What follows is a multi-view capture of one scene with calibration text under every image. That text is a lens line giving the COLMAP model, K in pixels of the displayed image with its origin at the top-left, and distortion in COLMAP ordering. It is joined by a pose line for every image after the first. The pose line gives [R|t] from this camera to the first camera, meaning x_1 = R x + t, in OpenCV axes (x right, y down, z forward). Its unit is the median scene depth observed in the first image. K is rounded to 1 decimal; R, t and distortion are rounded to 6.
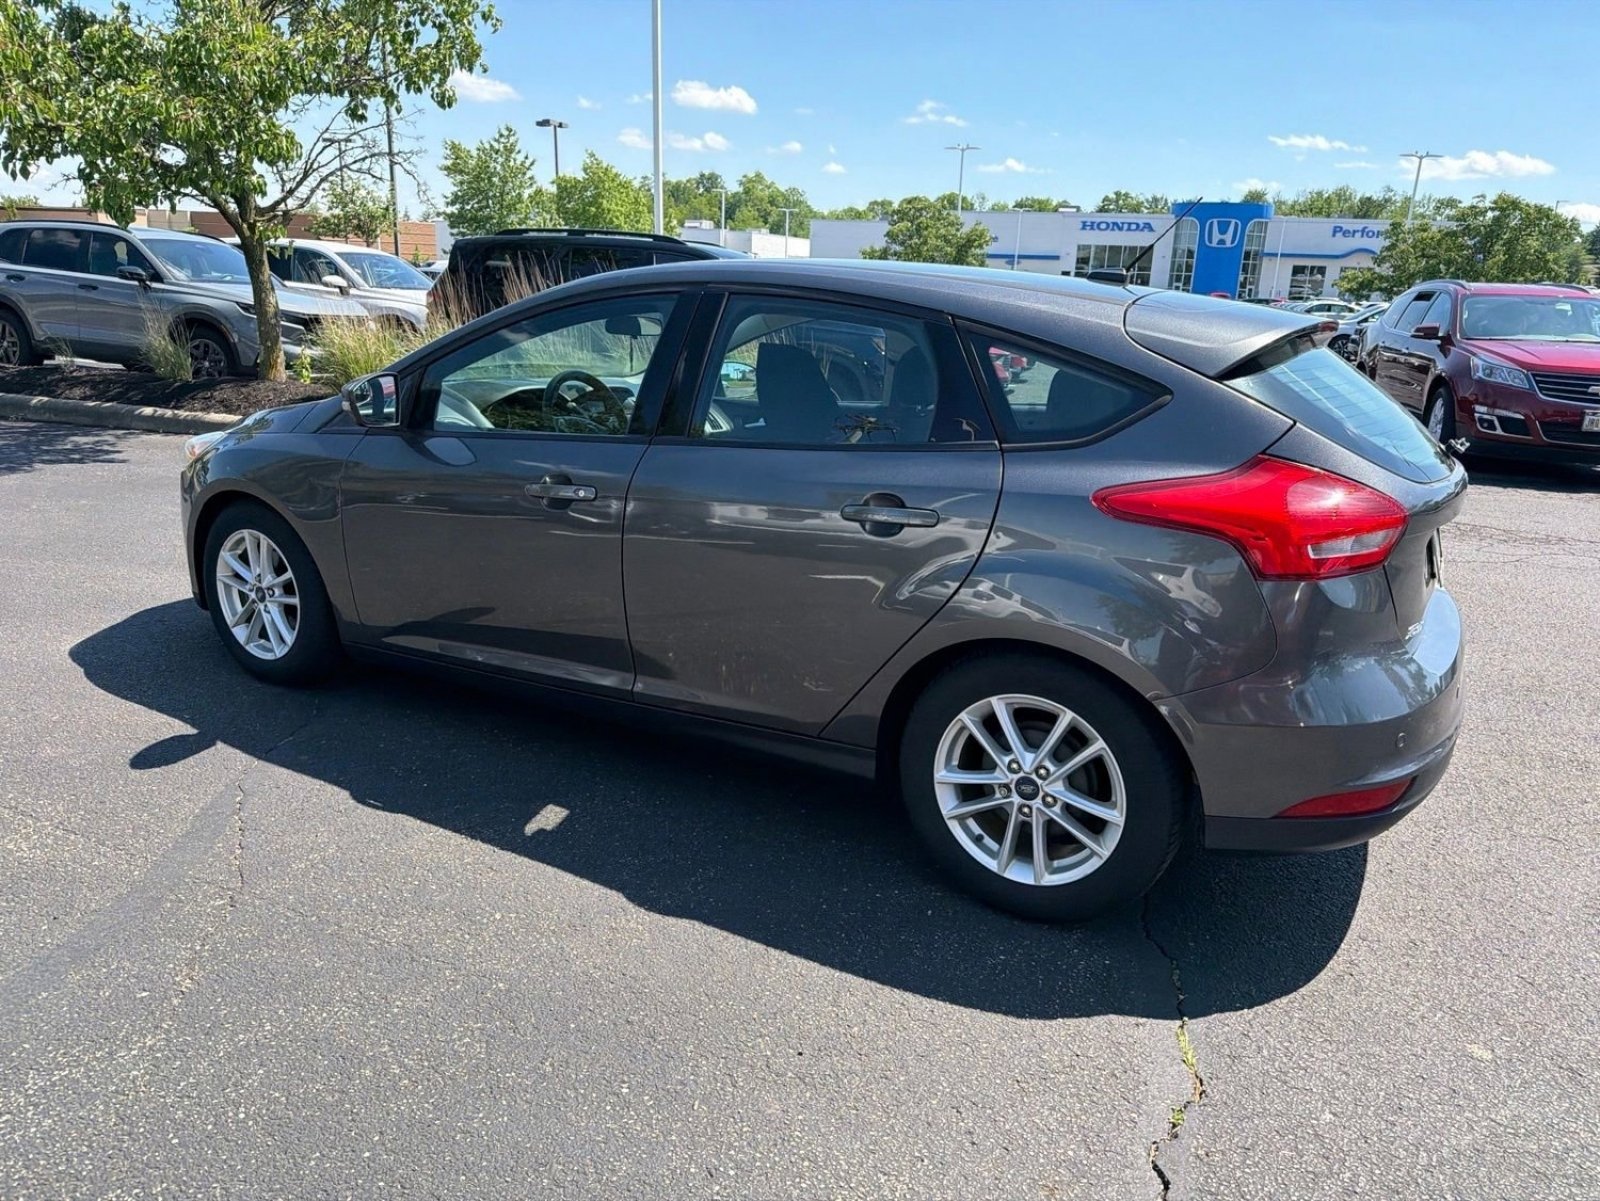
lens RADIAL K [[1112.6, 0, 807.3], [0, 1112.6, 594.1], [0, 0, 1]] dist [0.018348, -0.025848]
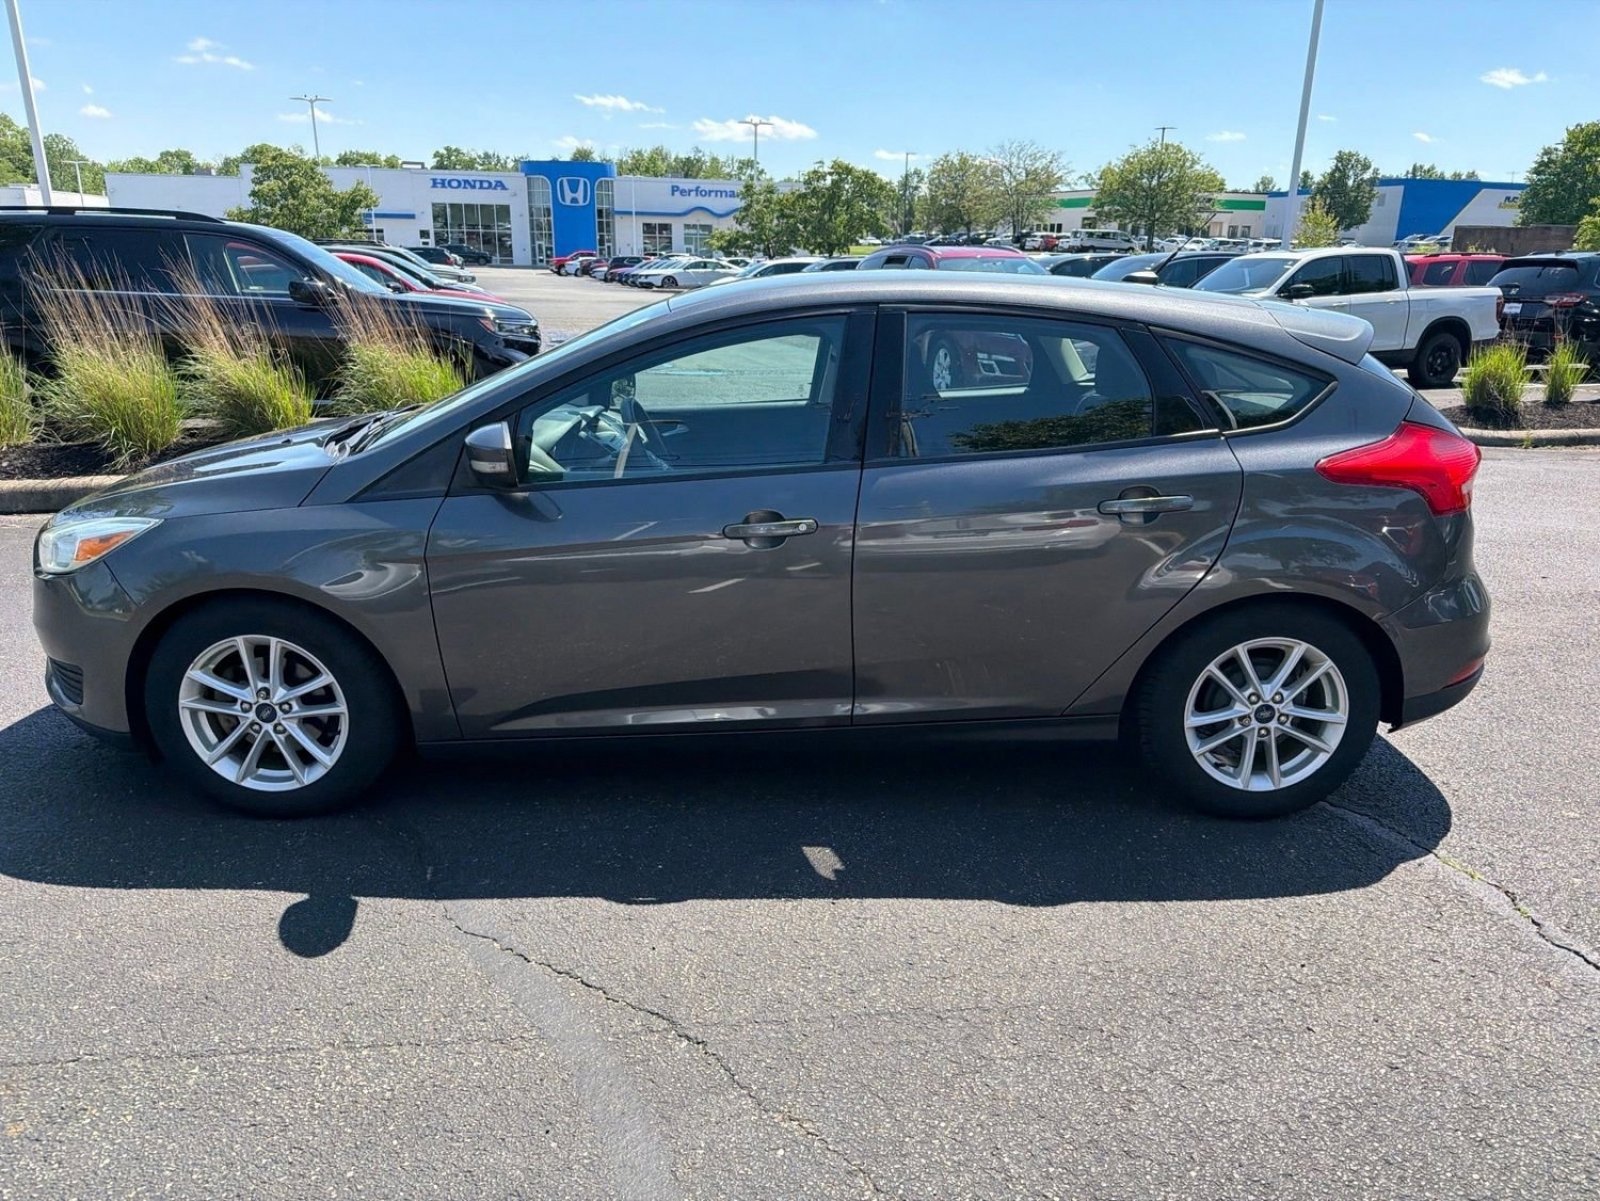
lens RADIAL K [[1107.7, 0, 804.9], [0, 1107.7, 598.3], [0, 0, 1]] dist [0.061100, -0.082244]
pose [[0.859107, -0.174995, 0.480949, -0.542675], [0.157262, 0.984526, 0.077309, -0.083259], [-0.487036, 0.009218, 0.873333, 0.123883]]
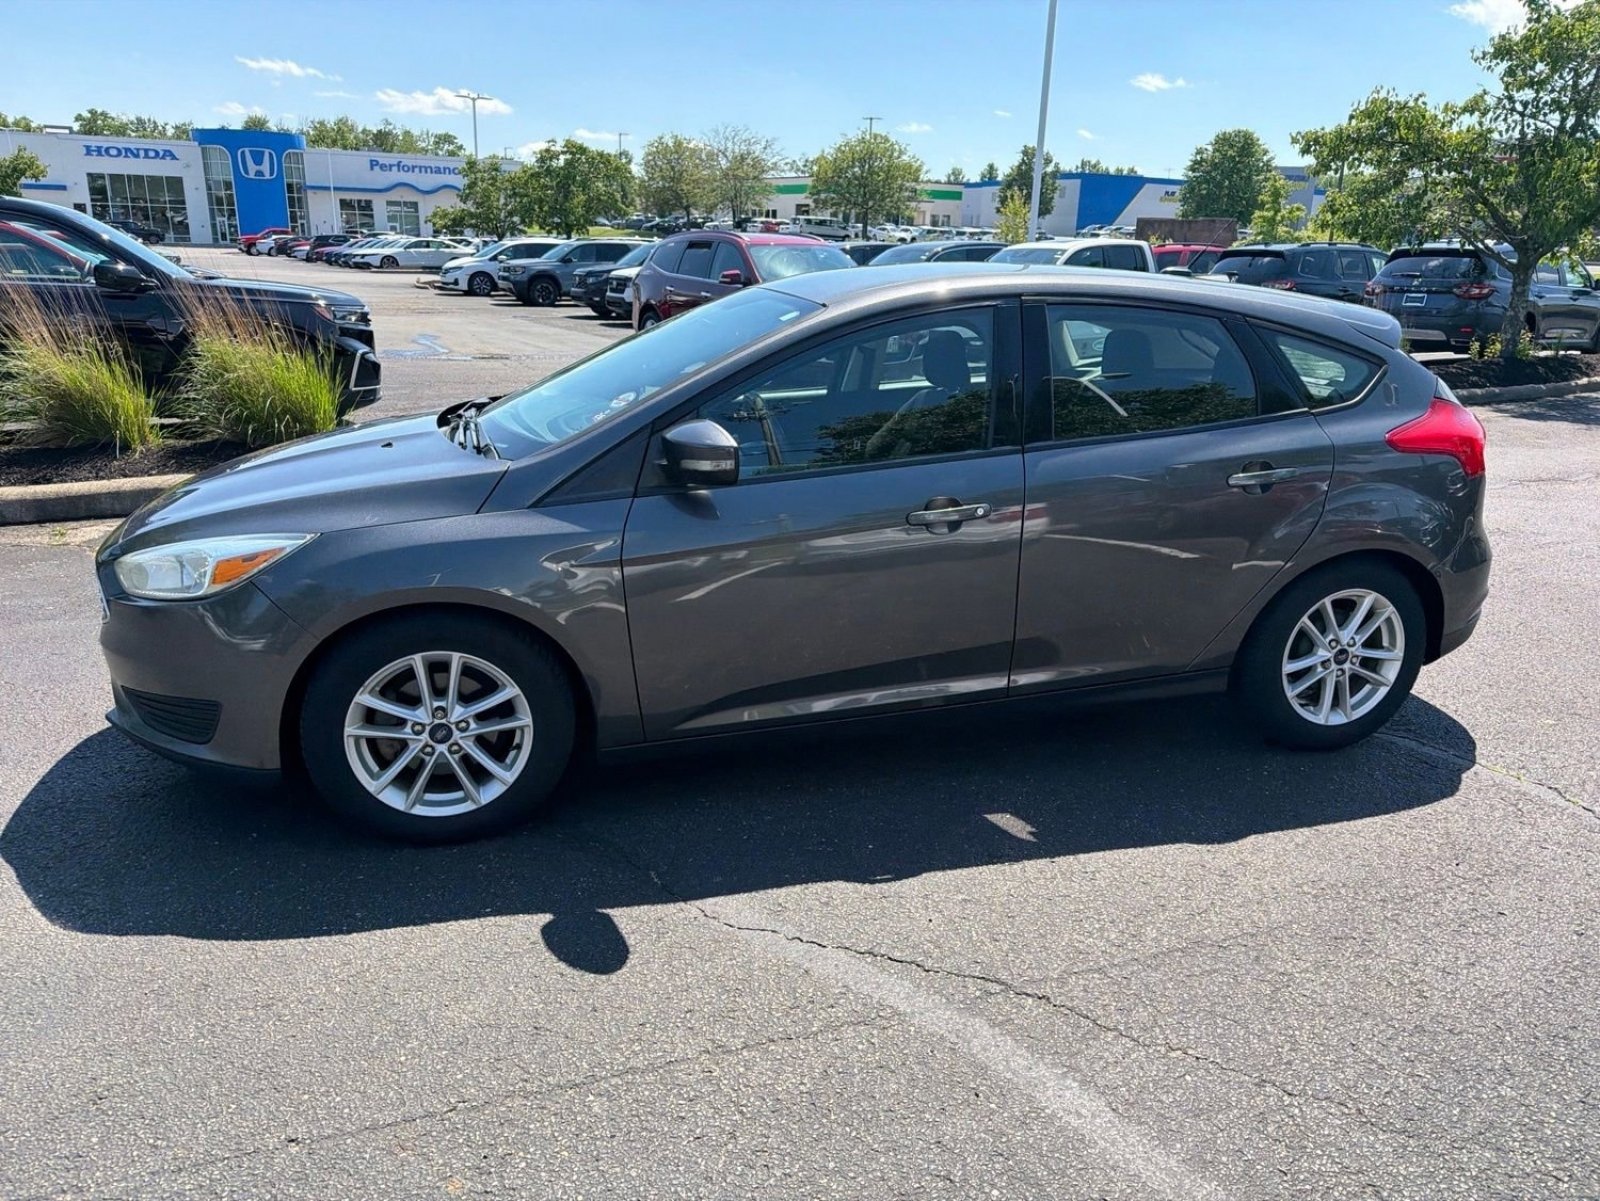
lens RADIAL K [[1109.1, 0, 804.9], [0, 1109.1, 602.8], [0, 0, 1]] dist [0.026164, -0.033995]
pose [[0.713149, -0.234145, 0.660754, -0.807488], [0.192898, 0.971727, 0.136148, -0.142636], [-0.673951, 0.030364, 0.738152, 0.291196]]
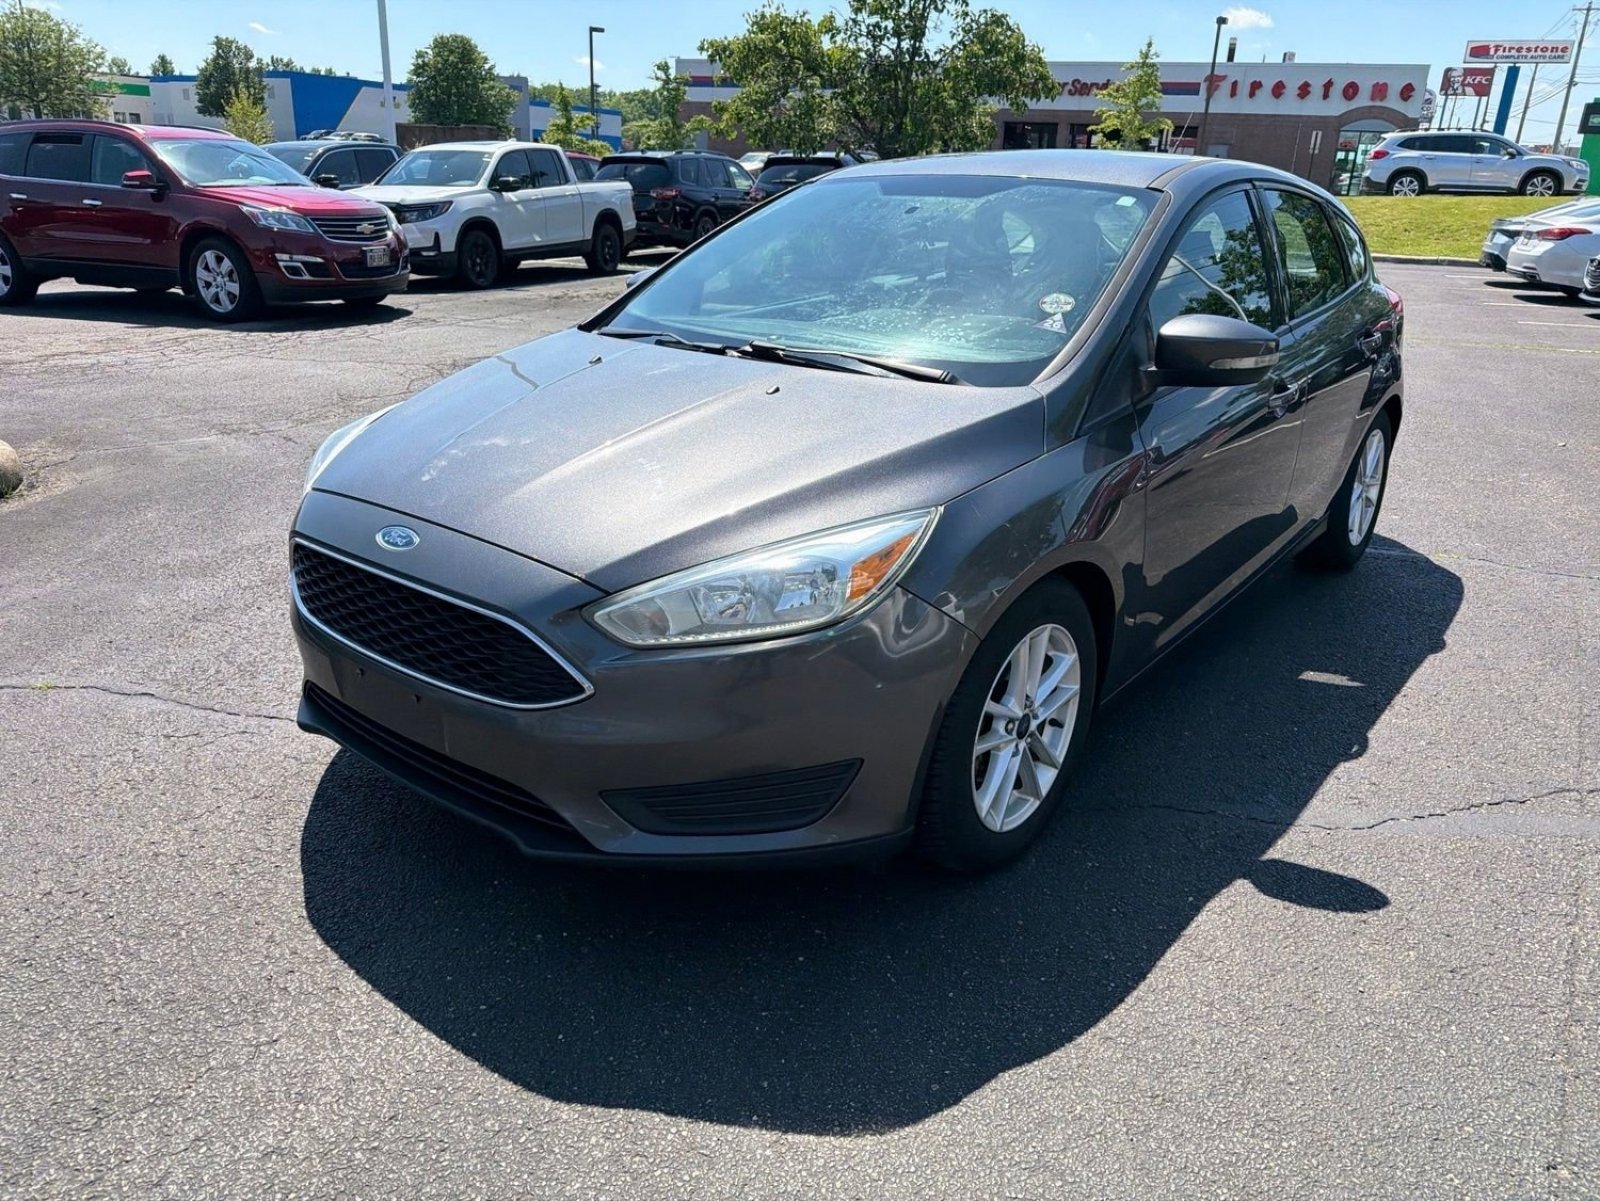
lens RADIAL K [[1123.0, 0, 779.0], [0, 1123.0, 606.0], [0, 0, 1]] dist [0.001464, -0.008201]
pose [[0.185372, -0.380167, 0.906151, -1.071403], [0.240238, 0.911684, 0.333342, -0.303401], [-0.952850, 0.155900, 0.260331, 0.982569]]
